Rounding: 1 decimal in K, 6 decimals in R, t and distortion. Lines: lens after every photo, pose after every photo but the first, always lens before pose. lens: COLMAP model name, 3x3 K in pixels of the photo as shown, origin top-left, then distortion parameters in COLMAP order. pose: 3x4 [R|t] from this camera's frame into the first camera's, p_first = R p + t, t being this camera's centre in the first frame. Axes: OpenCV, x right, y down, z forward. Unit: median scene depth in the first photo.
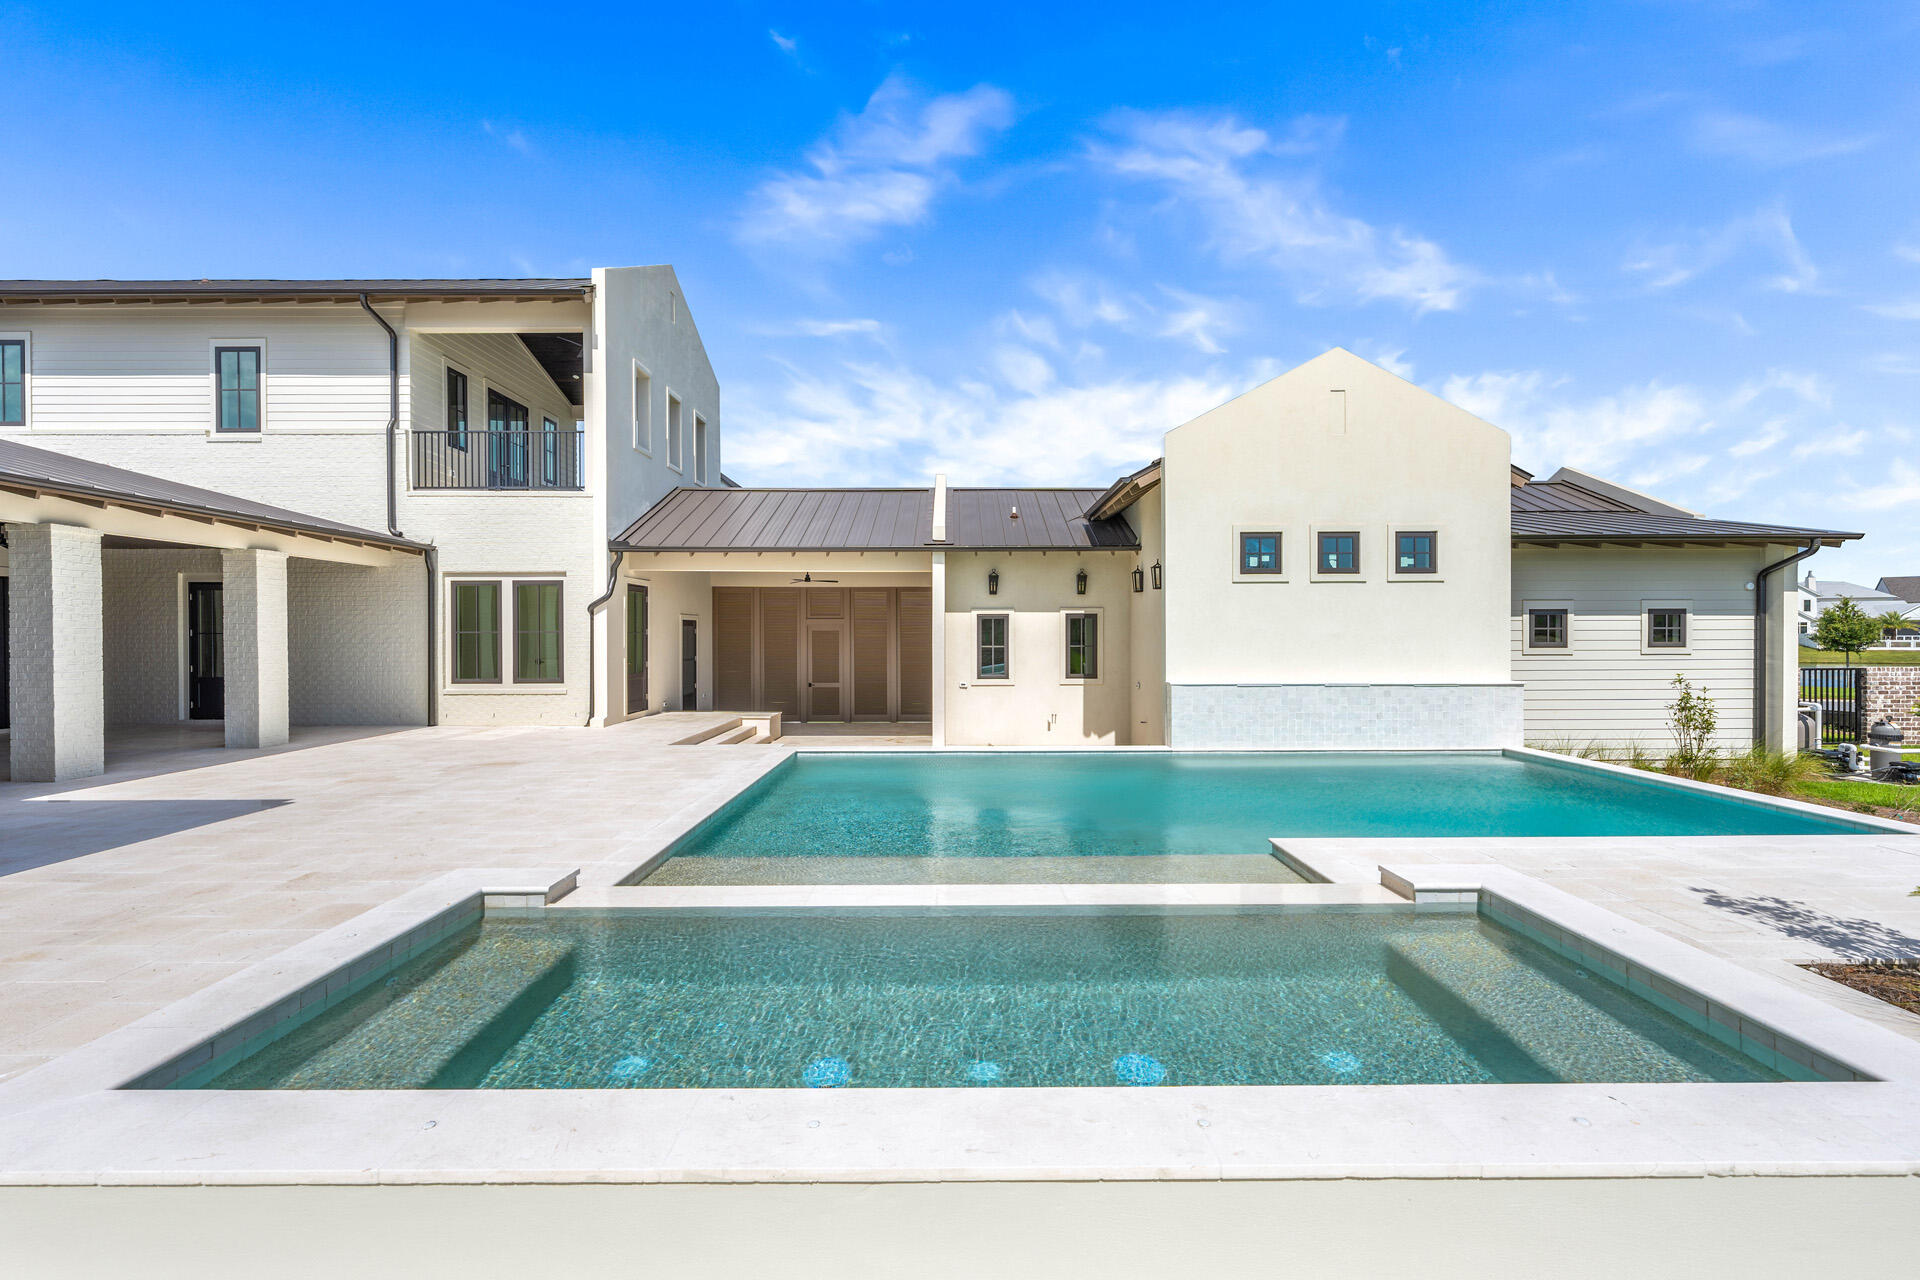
lens RADIAL K [[756.6, 0, 960.0], [0, 756.6, 640.0], [0, 0, 1]] dist [0.000164, -0.000087]
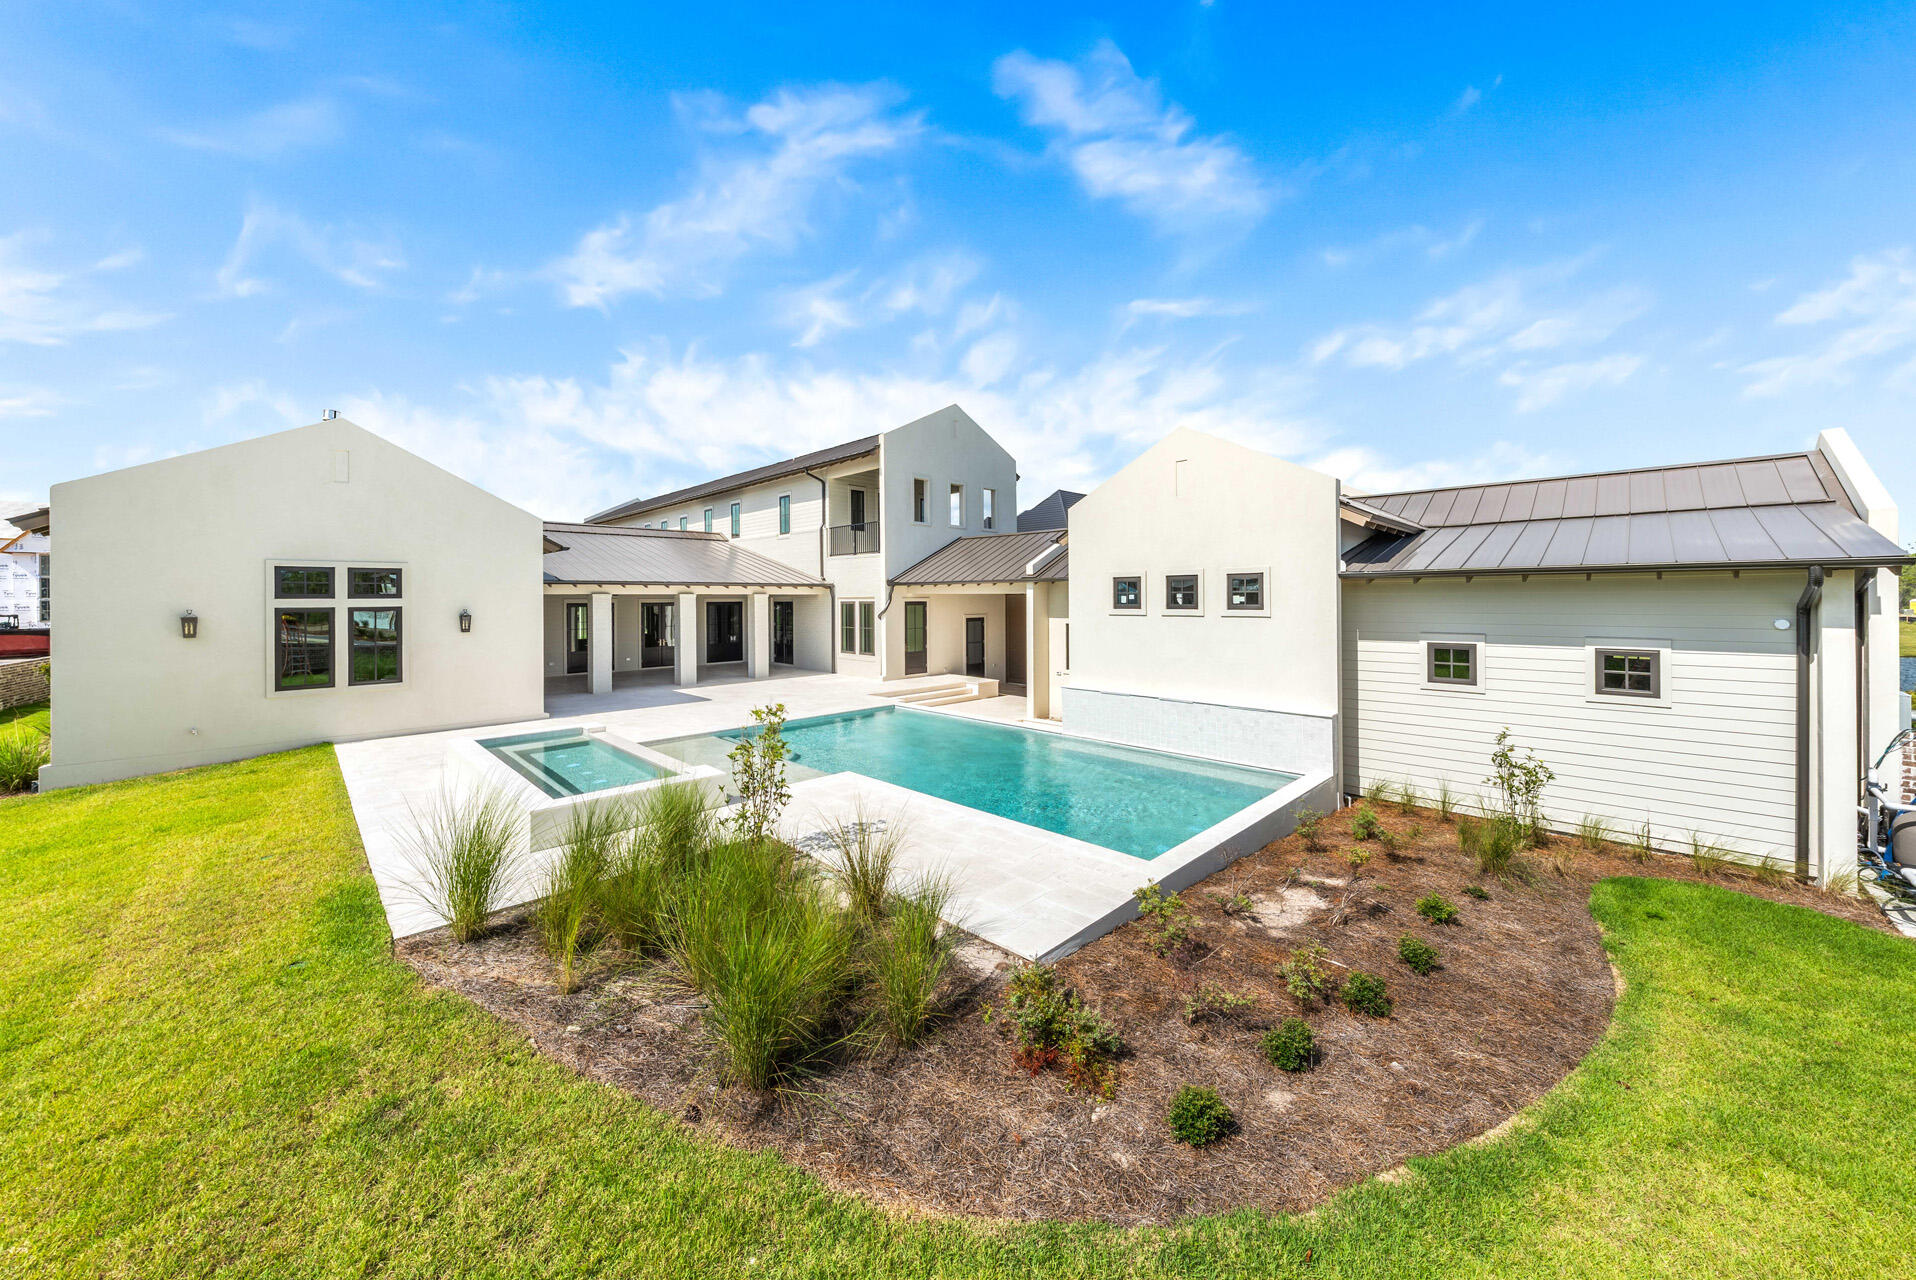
lens RADIAL K [[665.1, 0, 960.7], [0, 665.1, 597.5], [0, 0, 1]] dist [0.000477, 0.000253]
pose [[0.706341, -0.003433, -0.707863, 0.936731], [0.000945, 0.999992, -0.003907, -0.094936], [0.707871, 0.002091, 0.706339, -0.018961]]
